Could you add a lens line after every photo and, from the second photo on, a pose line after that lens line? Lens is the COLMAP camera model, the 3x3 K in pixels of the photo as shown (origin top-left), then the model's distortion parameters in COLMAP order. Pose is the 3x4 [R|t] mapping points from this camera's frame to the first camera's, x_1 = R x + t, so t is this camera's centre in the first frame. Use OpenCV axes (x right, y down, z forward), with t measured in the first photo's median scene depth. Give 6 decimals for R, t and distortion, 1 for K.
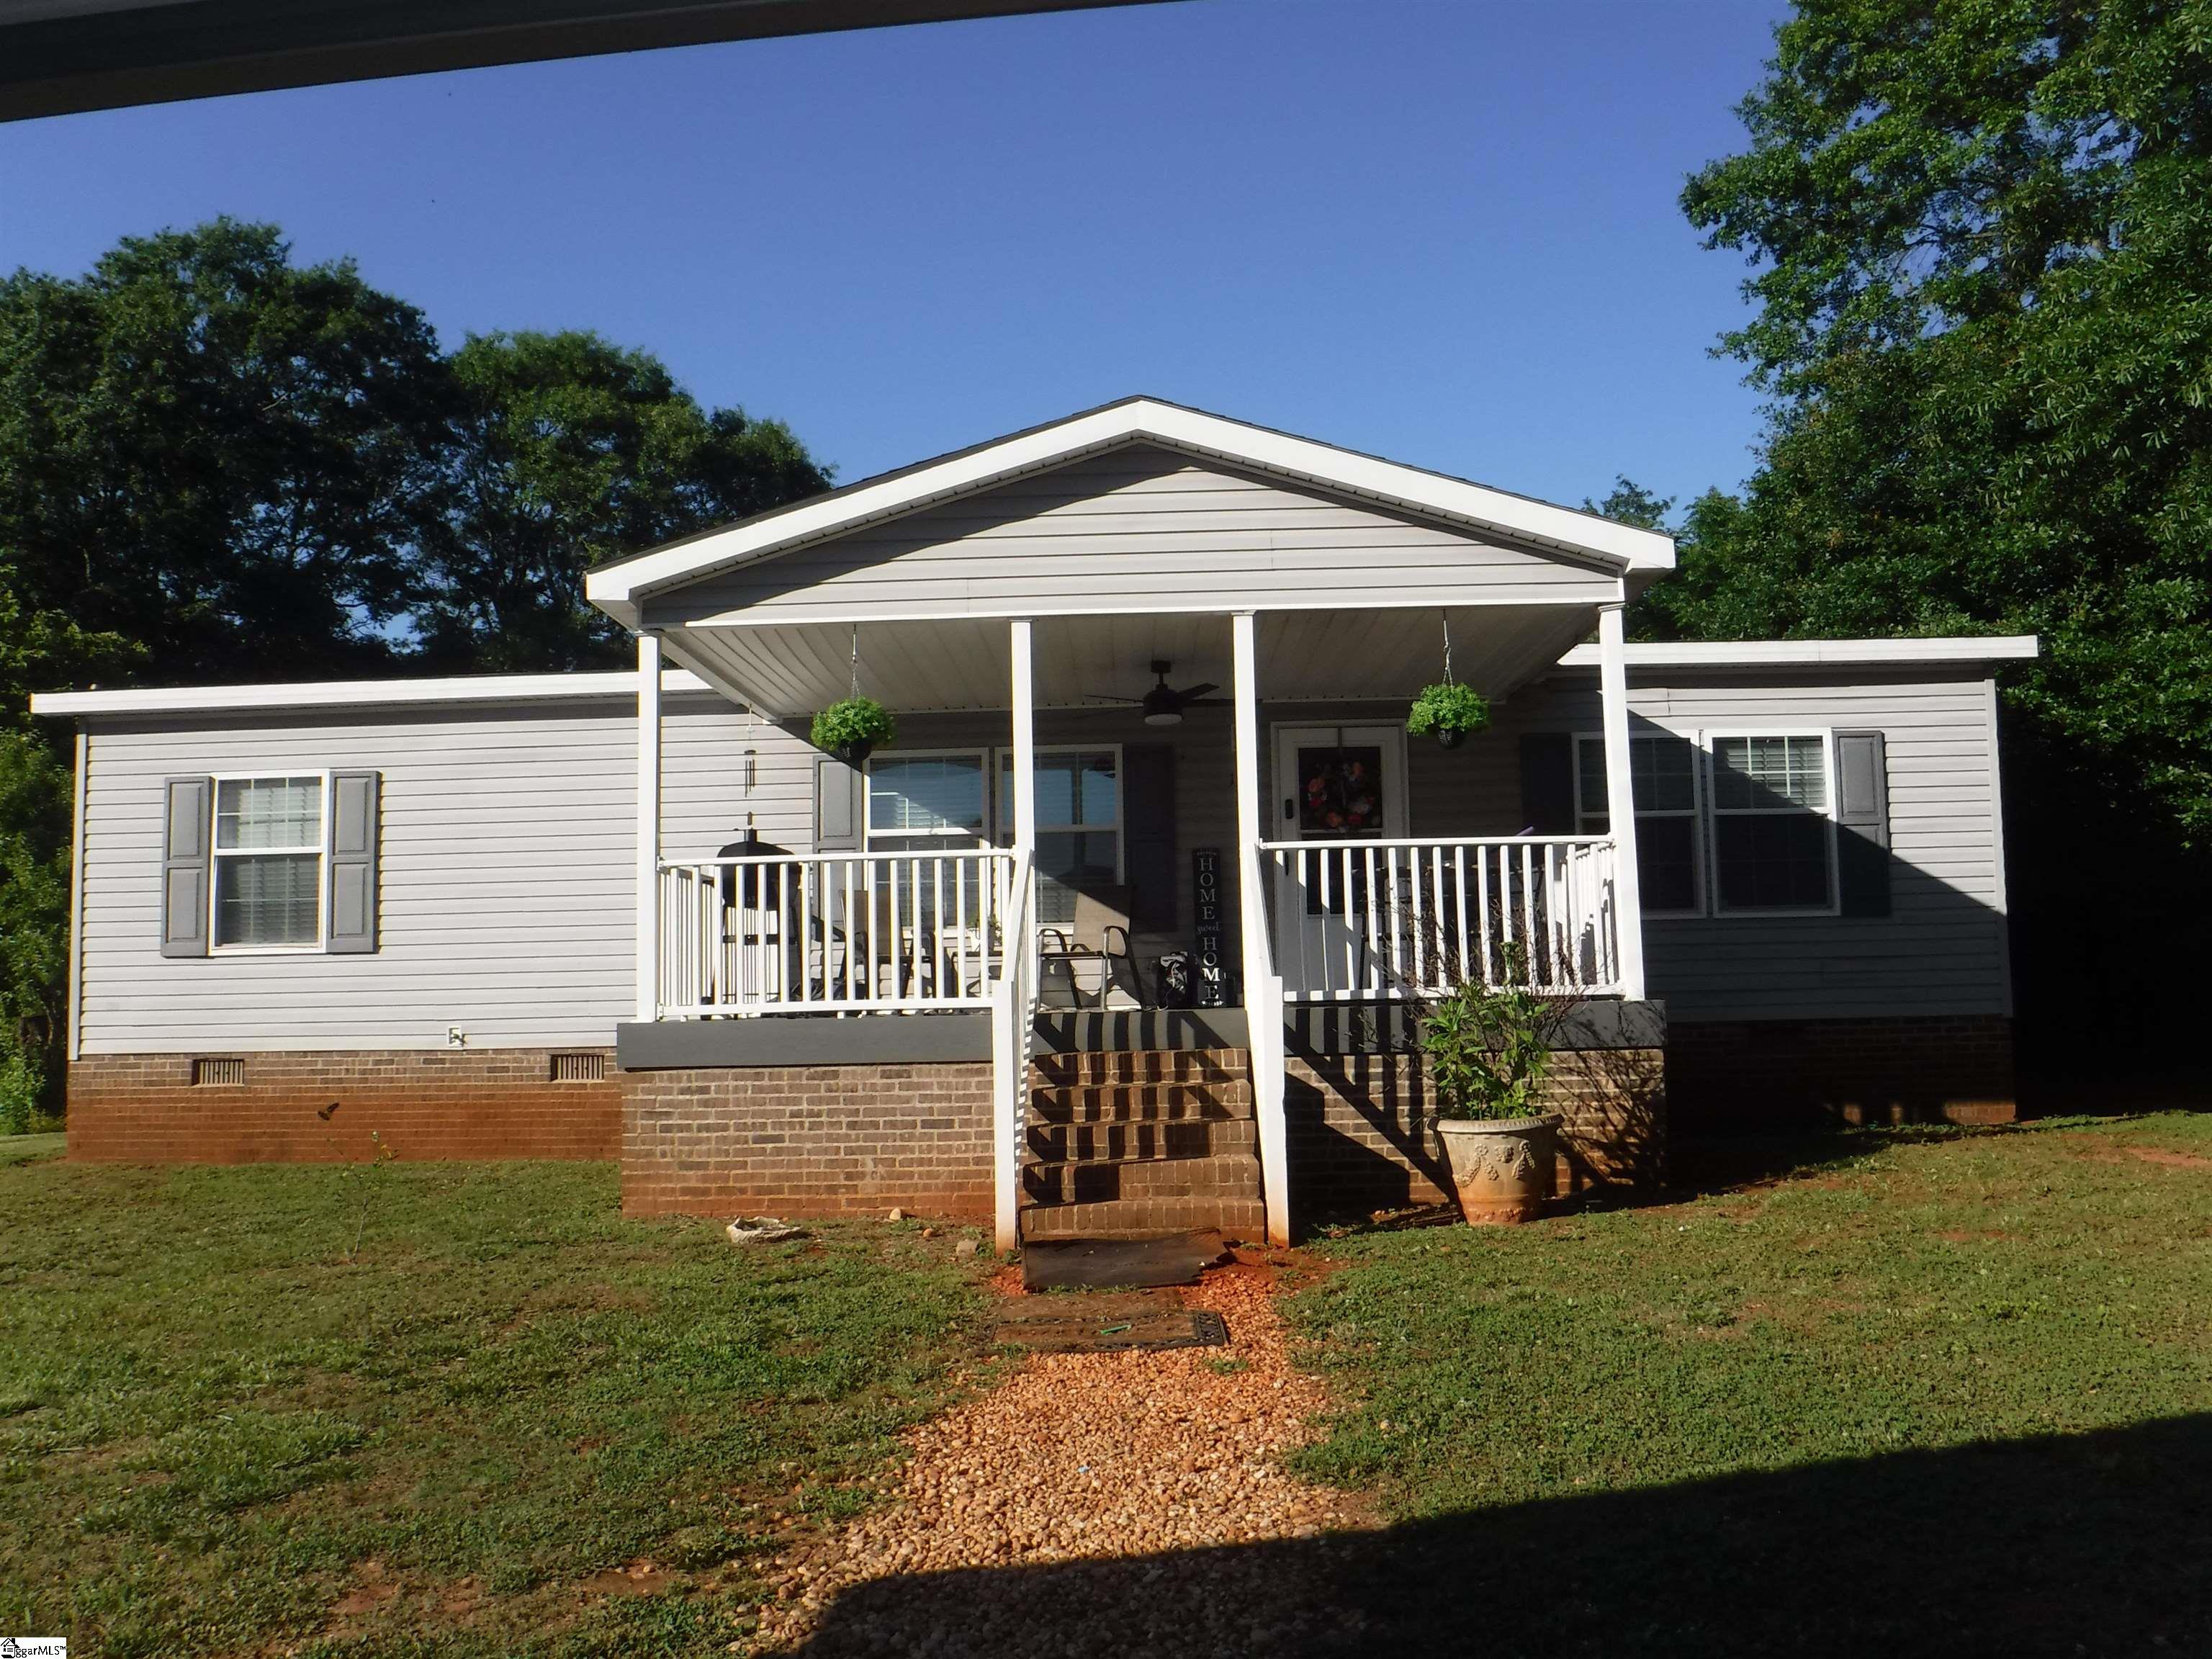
lens RADIAL K [[1858.4, 0, 1111.9], [0, 1858.4, 897.5], [0, 0, 1]] dist [-0.102985, 0.072284]
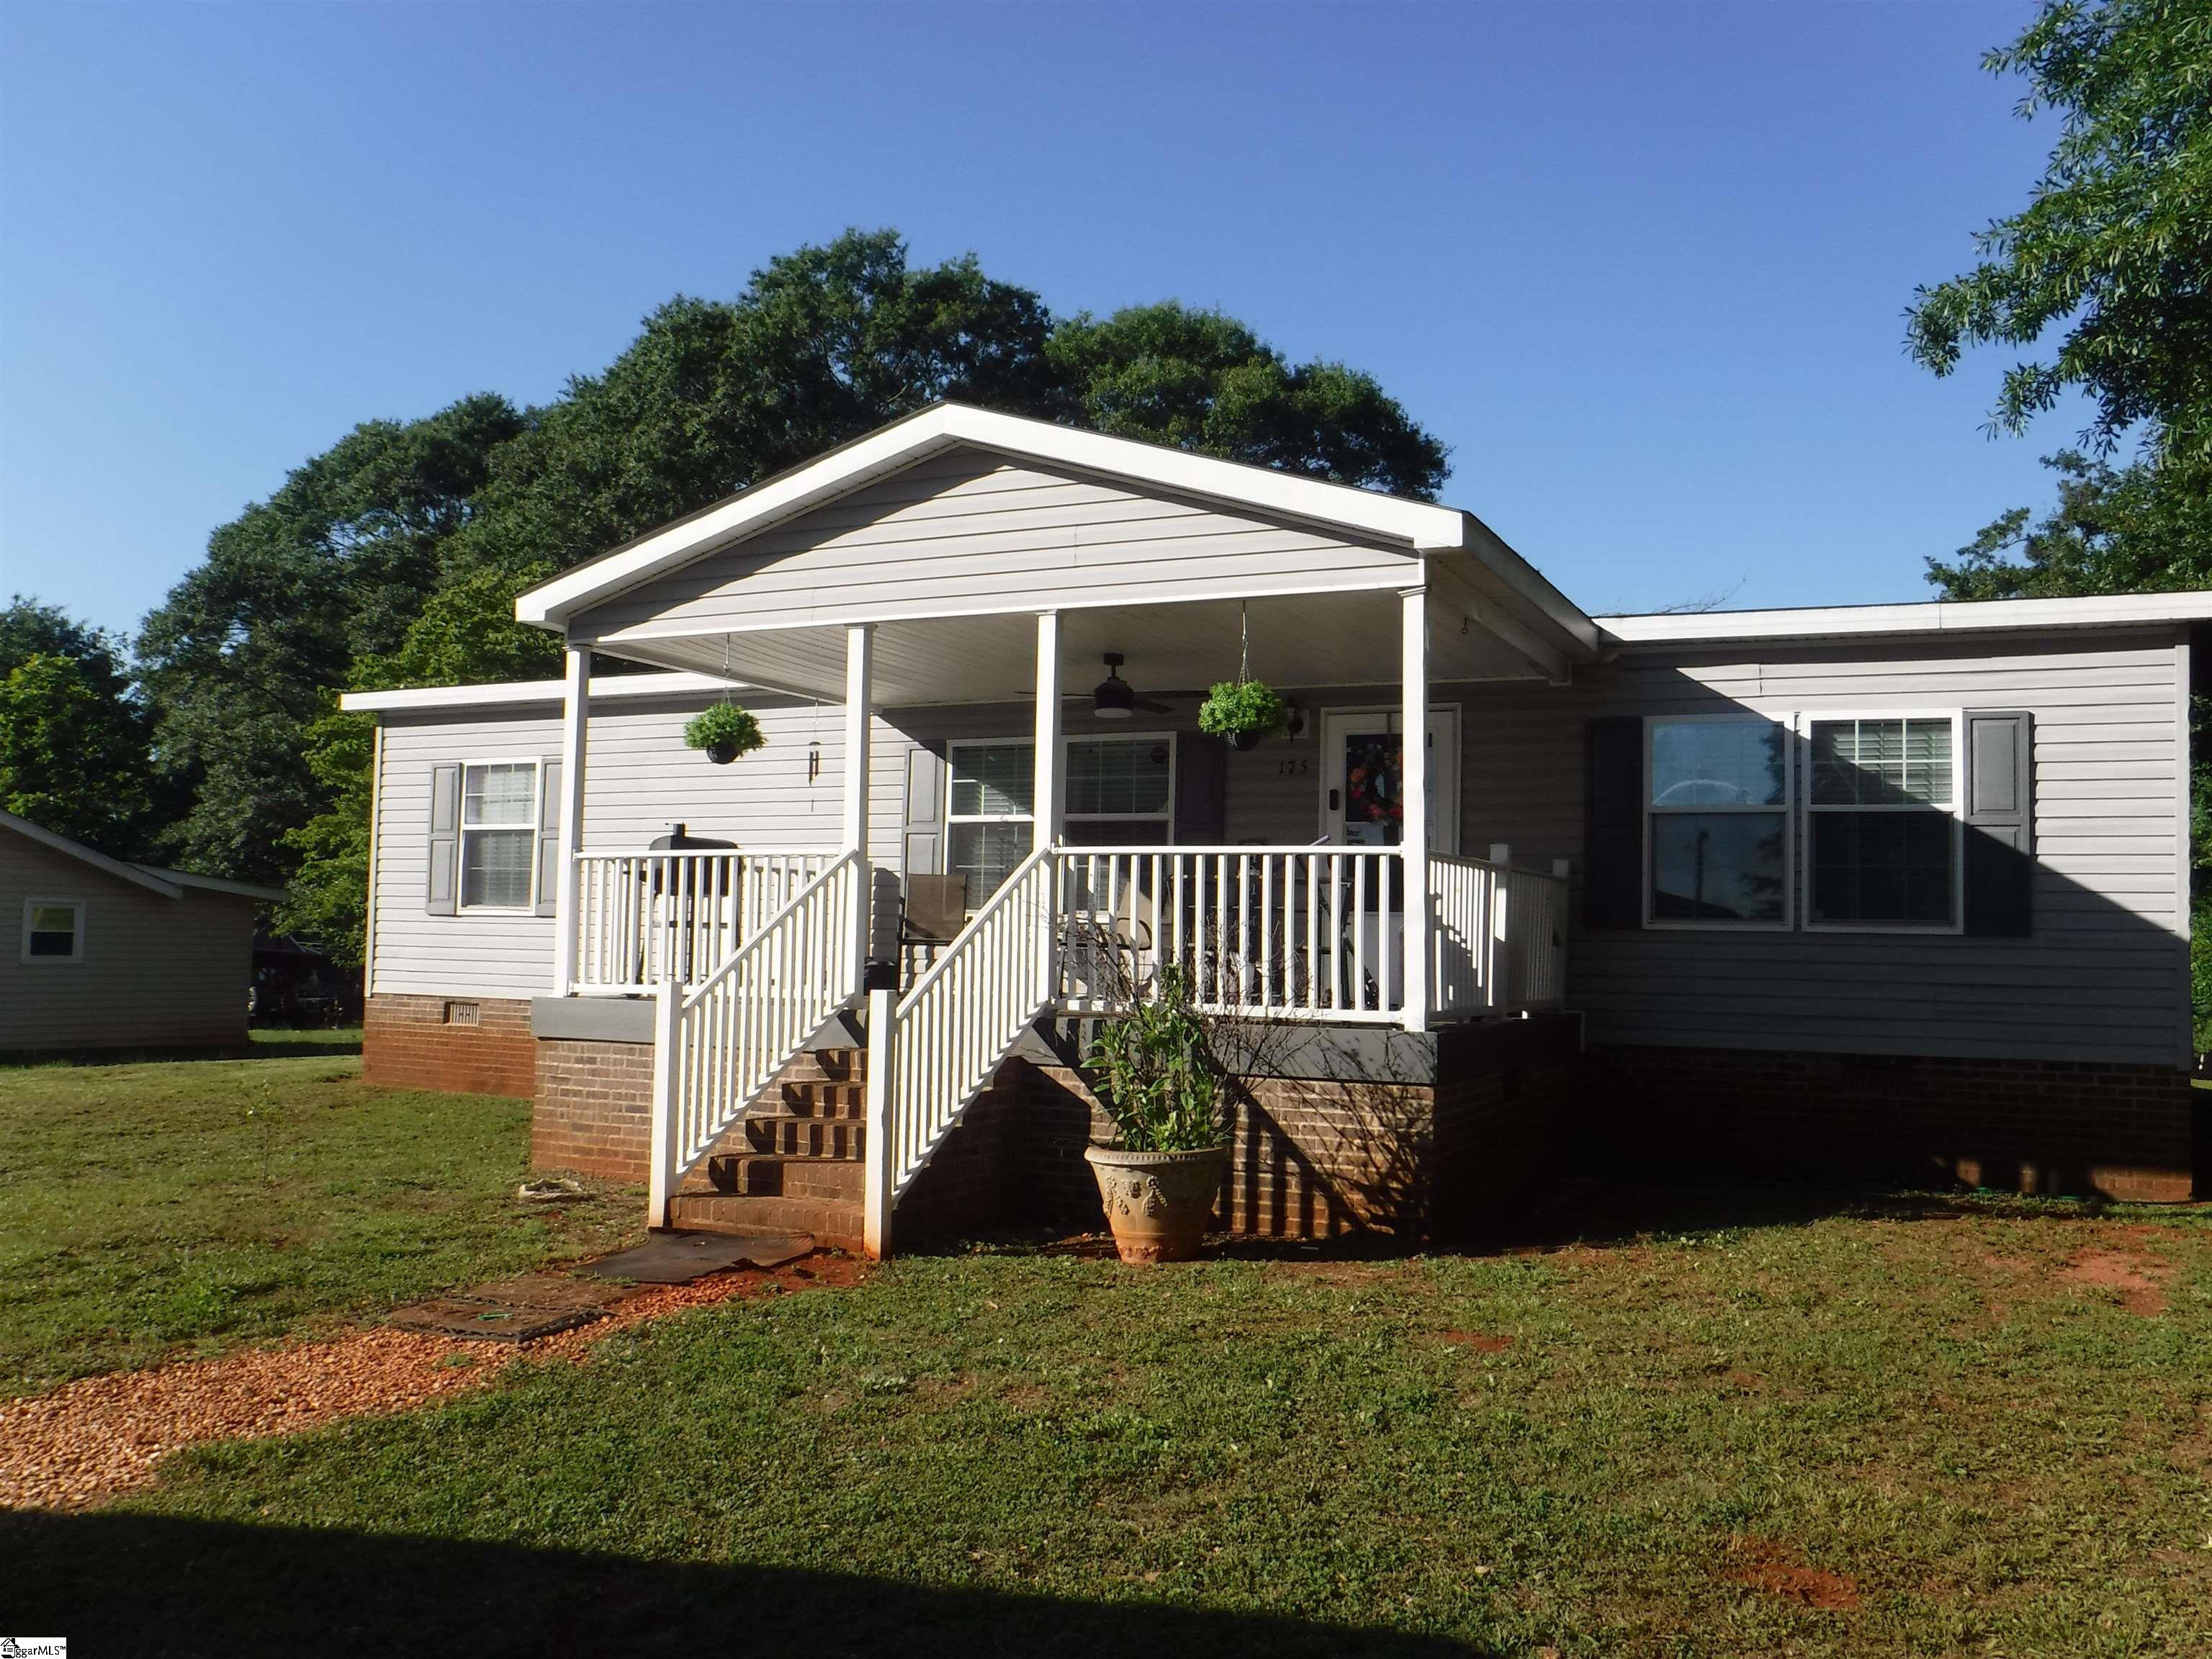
lens RADIAL K [[1858.4, 0, 1103.2], [0, 1858.4, 919.0], [0, 0, 1]] dist [-0.102985, 0.072284]
pose [[0.913332, 0.035212, -0.405691, 0.376501], [-0.018587, 0.998821, 0.044846, -0.027034], [0.406791, -0.033419, 0.912910, 0.084260]]
